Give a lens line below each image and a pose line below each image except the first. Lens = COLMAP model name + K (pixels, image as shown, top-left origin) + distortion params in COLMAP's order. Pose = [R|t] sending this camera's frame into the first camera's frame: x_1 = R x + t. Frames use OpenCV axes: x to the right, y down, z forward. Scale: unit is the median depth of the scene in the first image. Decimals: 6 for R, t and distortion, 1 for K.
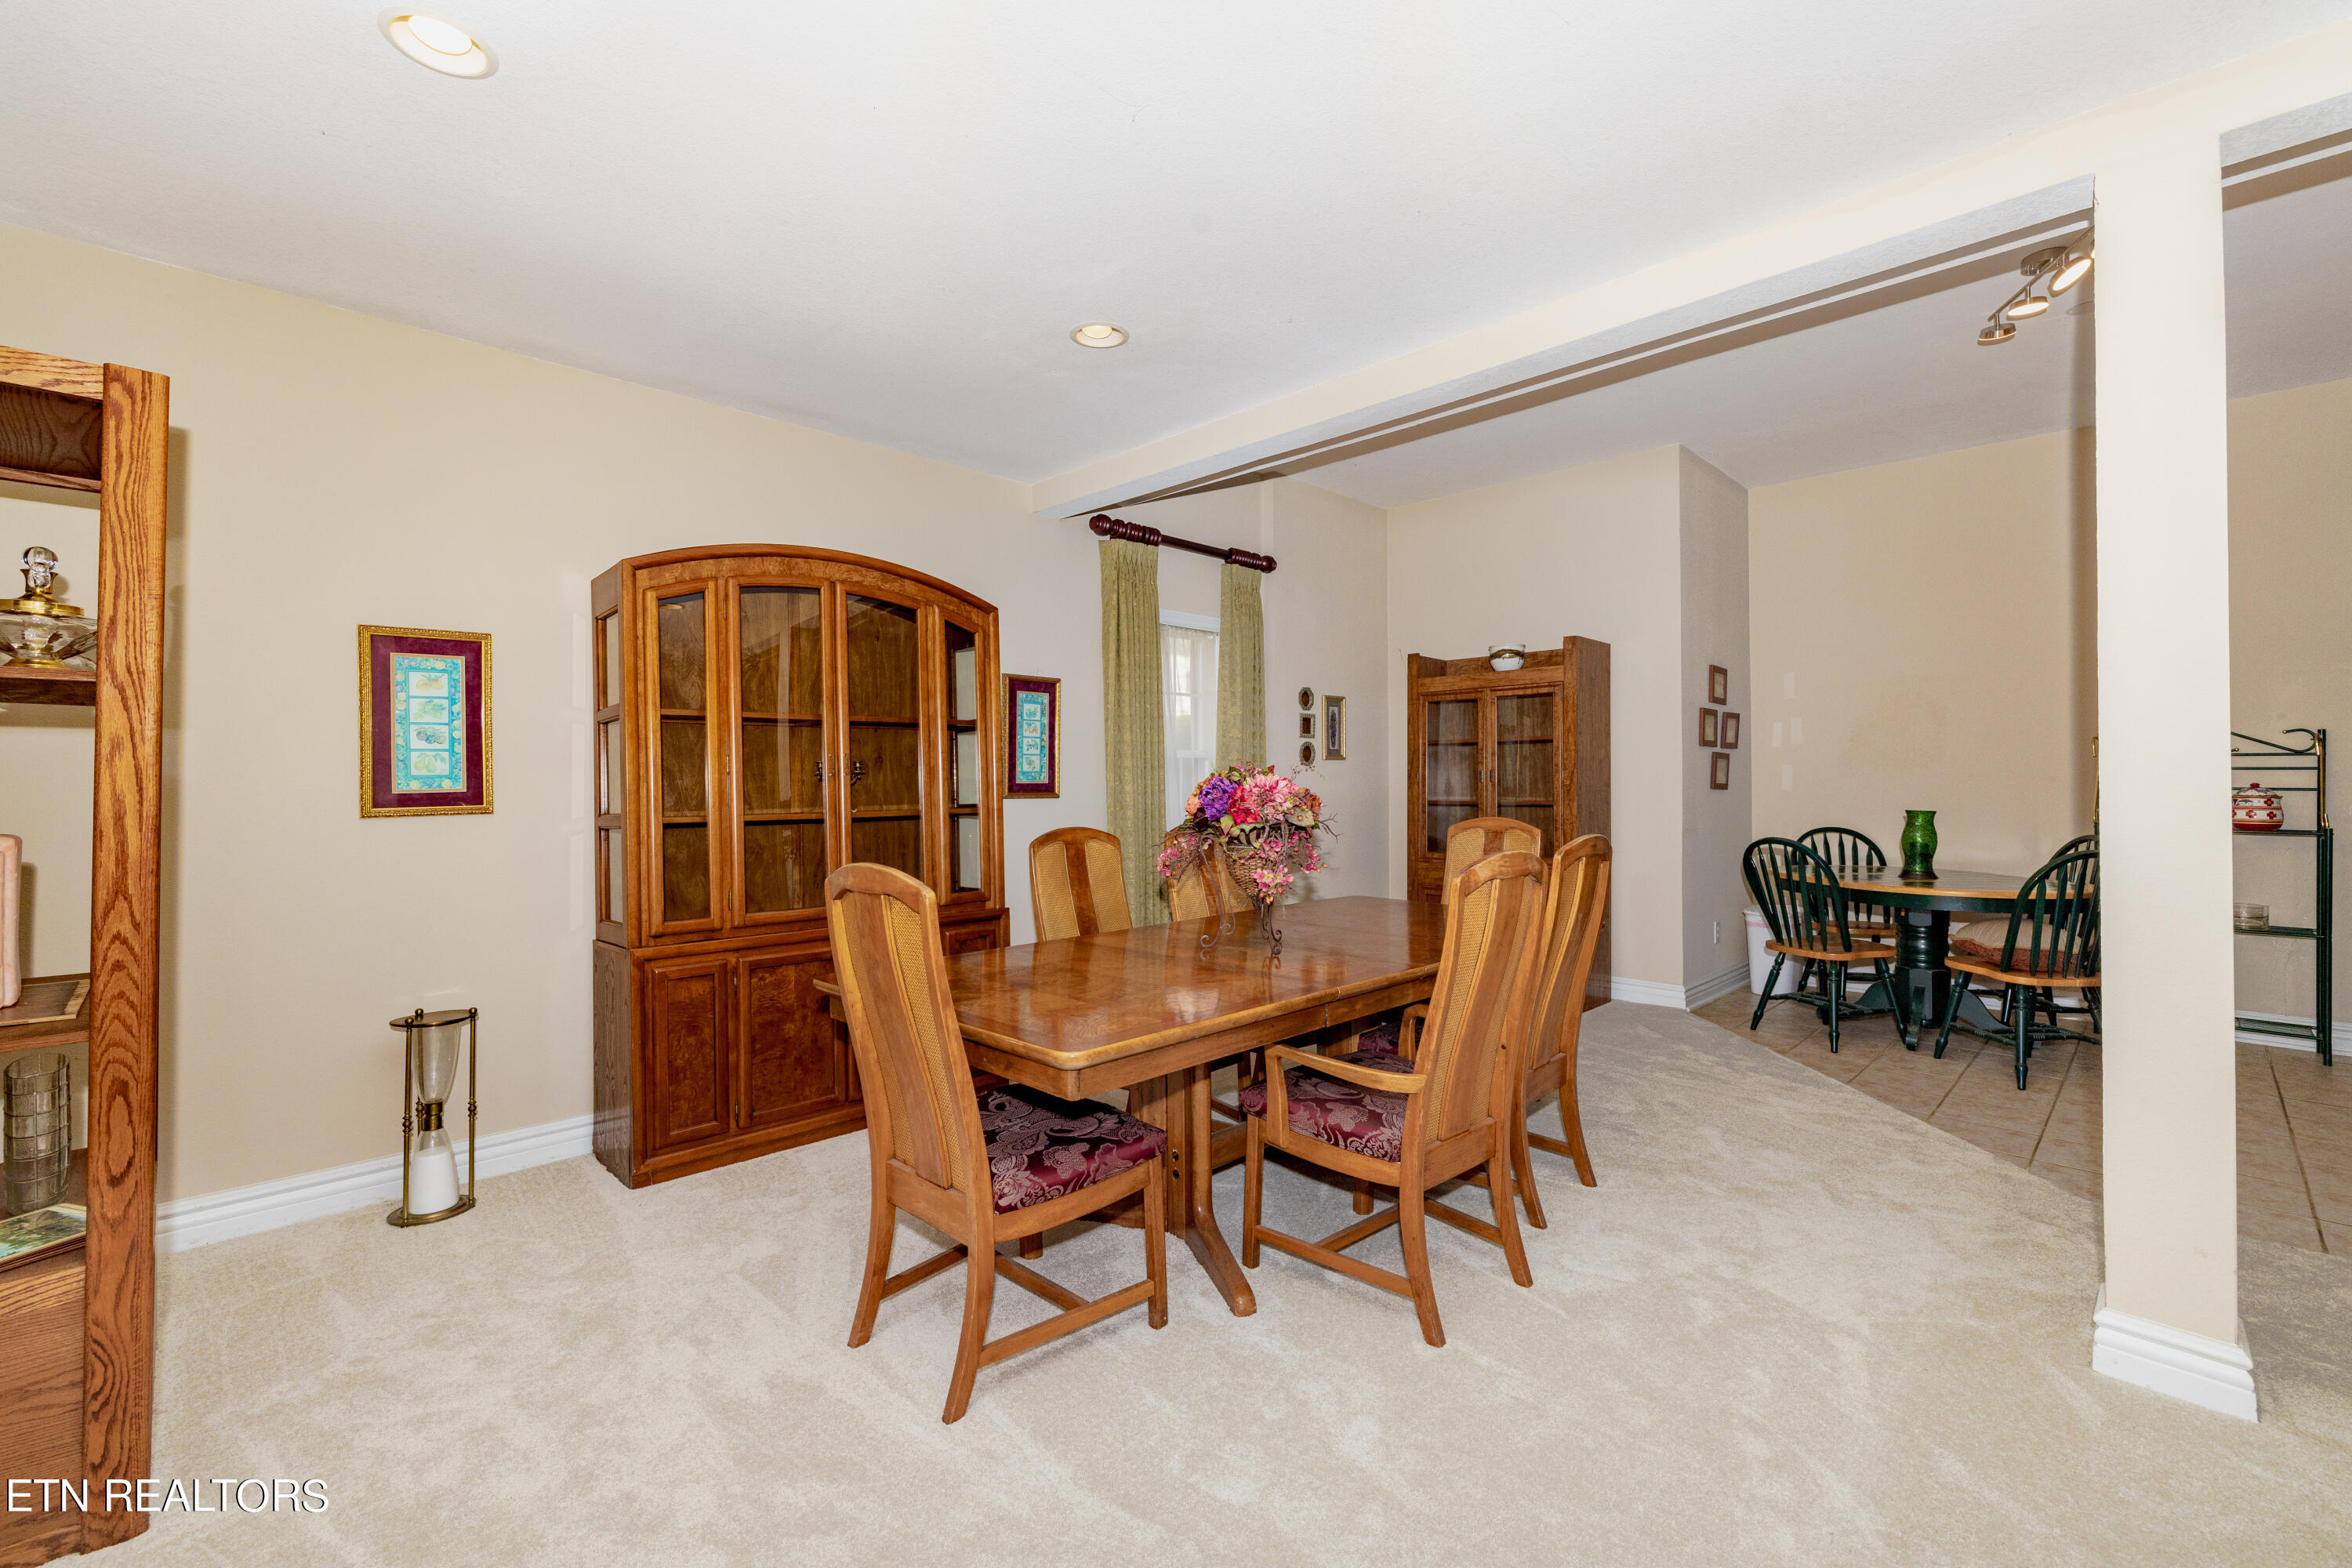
lens RADIAL K [[1002.2, 0, 1182.2], [0, 1002.2, 774.7], [0, 0, 1]] dist [0.002234, 0.000902]
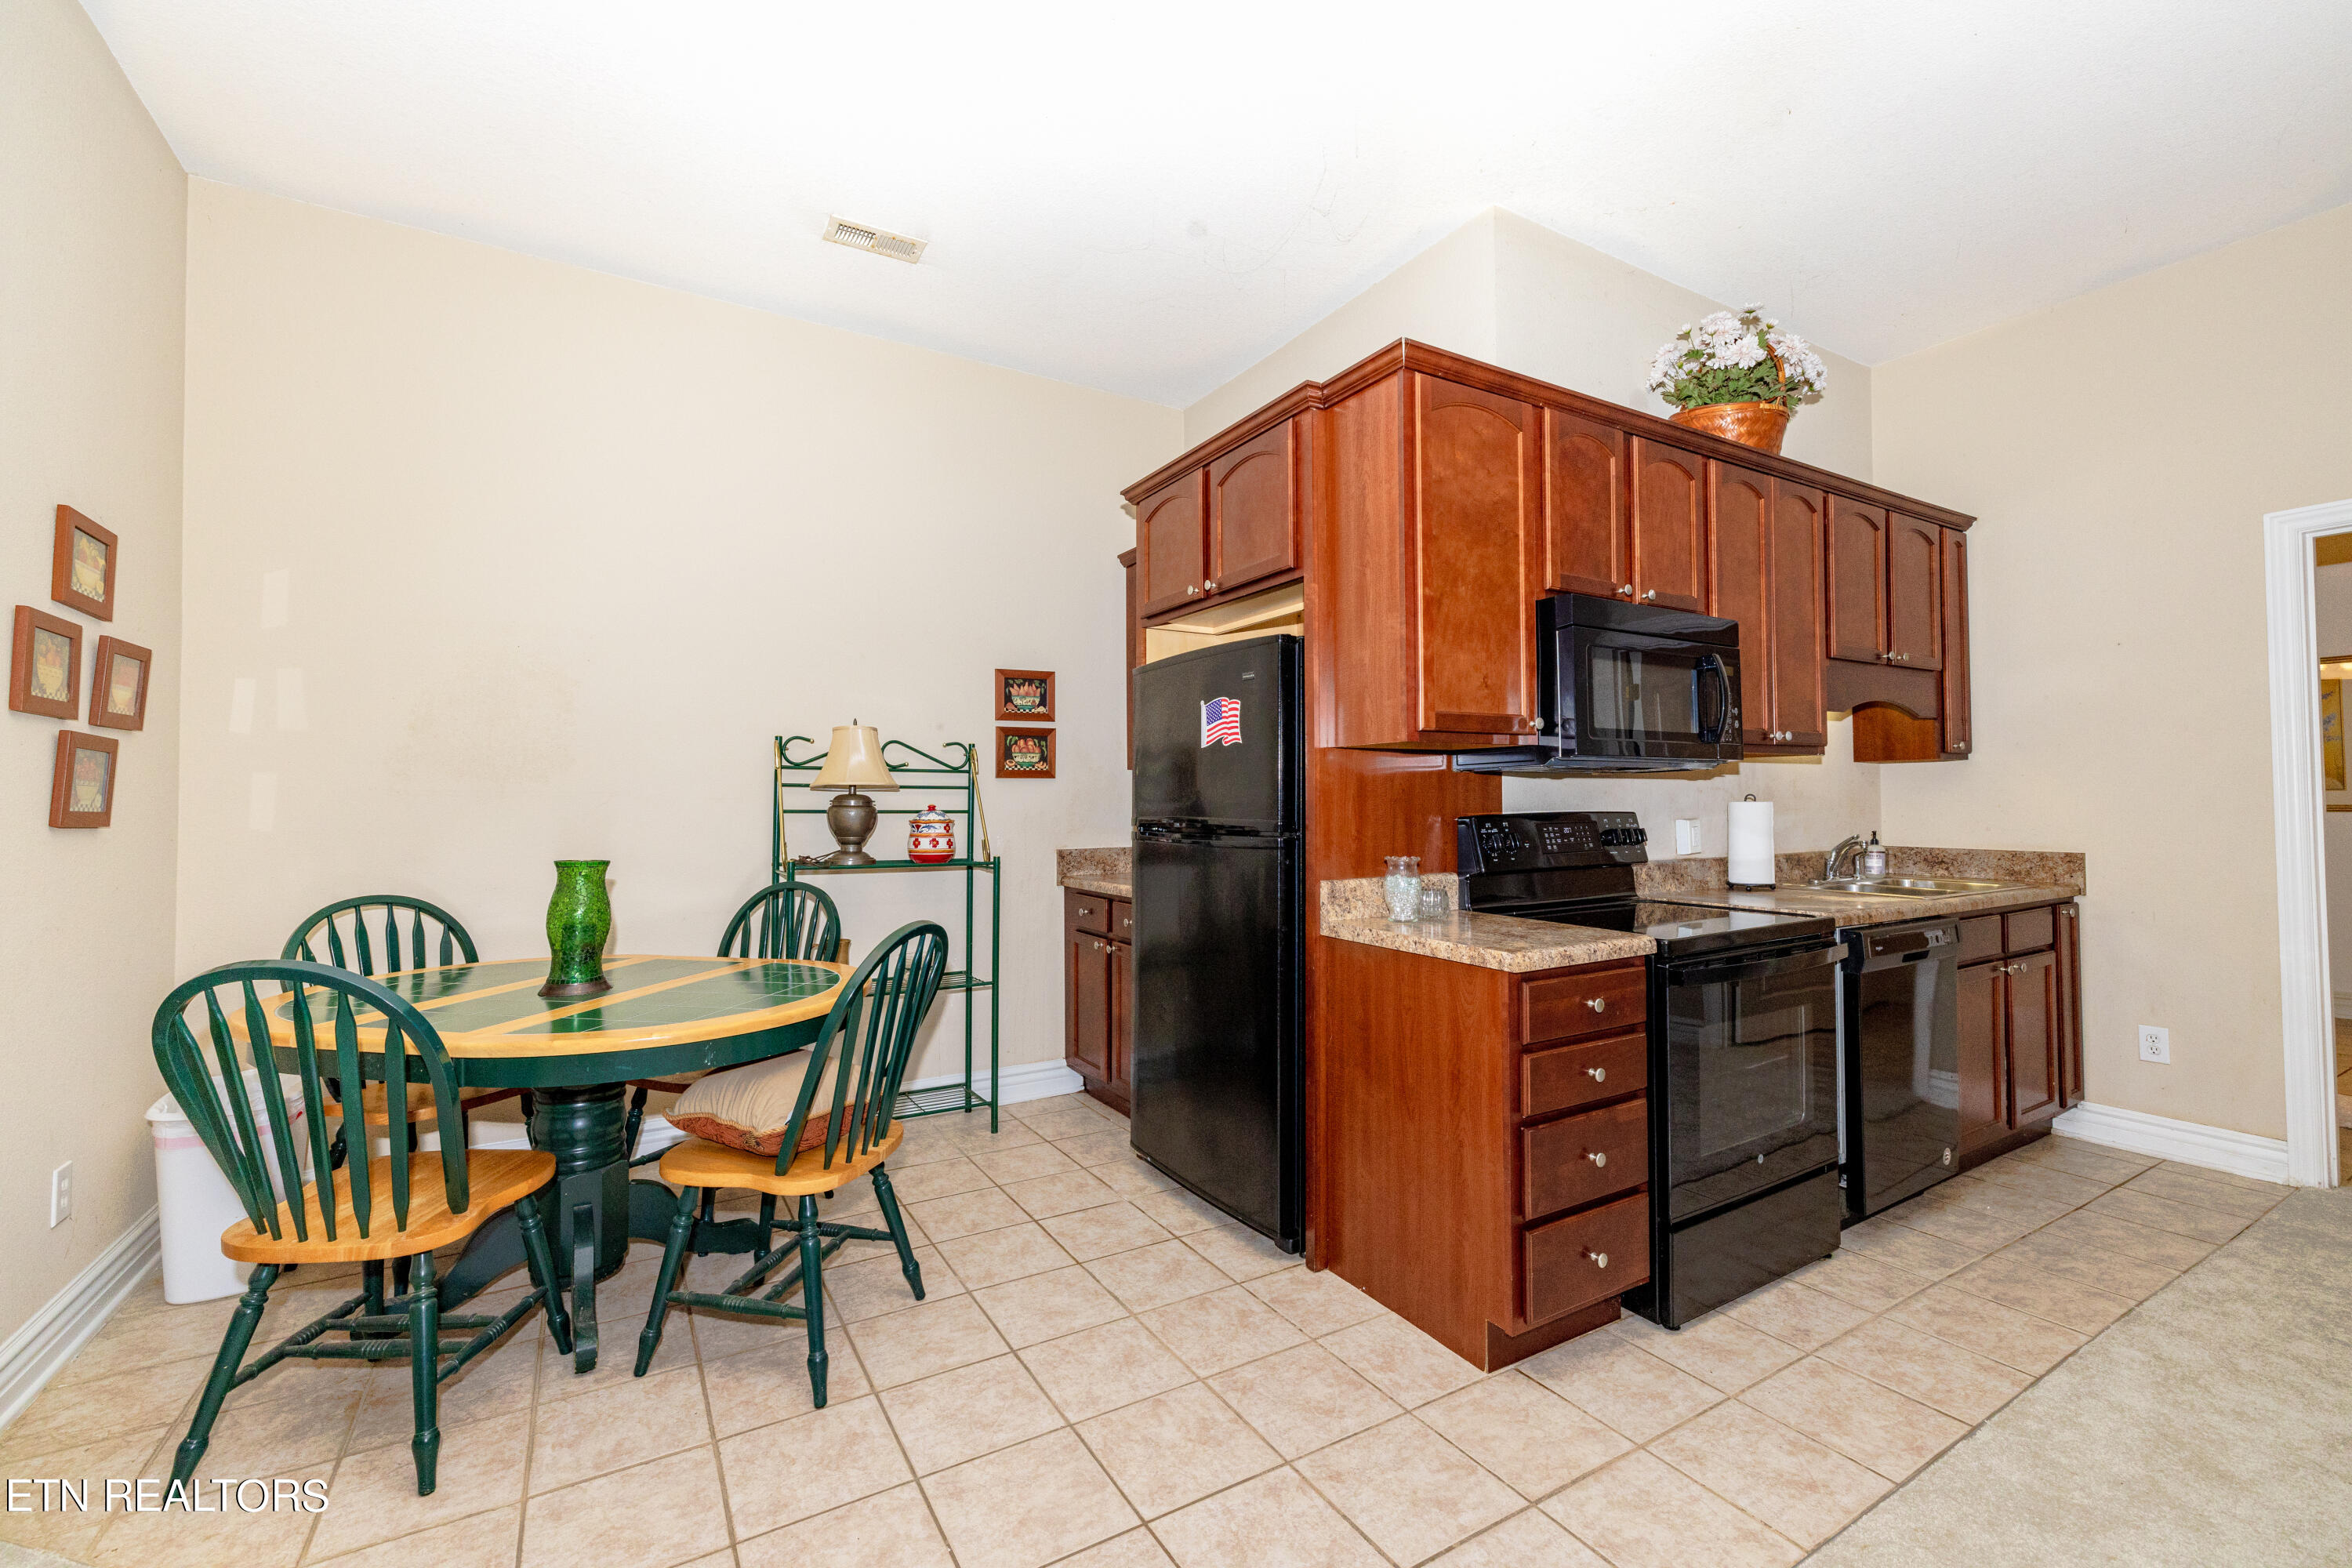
lens RADIAL K [[1002.2, 0, 1182.2], [0, 1002.2, 774.7], [0, 0, 1]] dist [0.002234, 0.000902]
pose [[0.260425, 0.025627, 0.965154, 0.268751], [-0.000578, 0.999652, -0.026387, 0.004203], [-0.965494, 0.006314, 0.260350, 0.483525]]
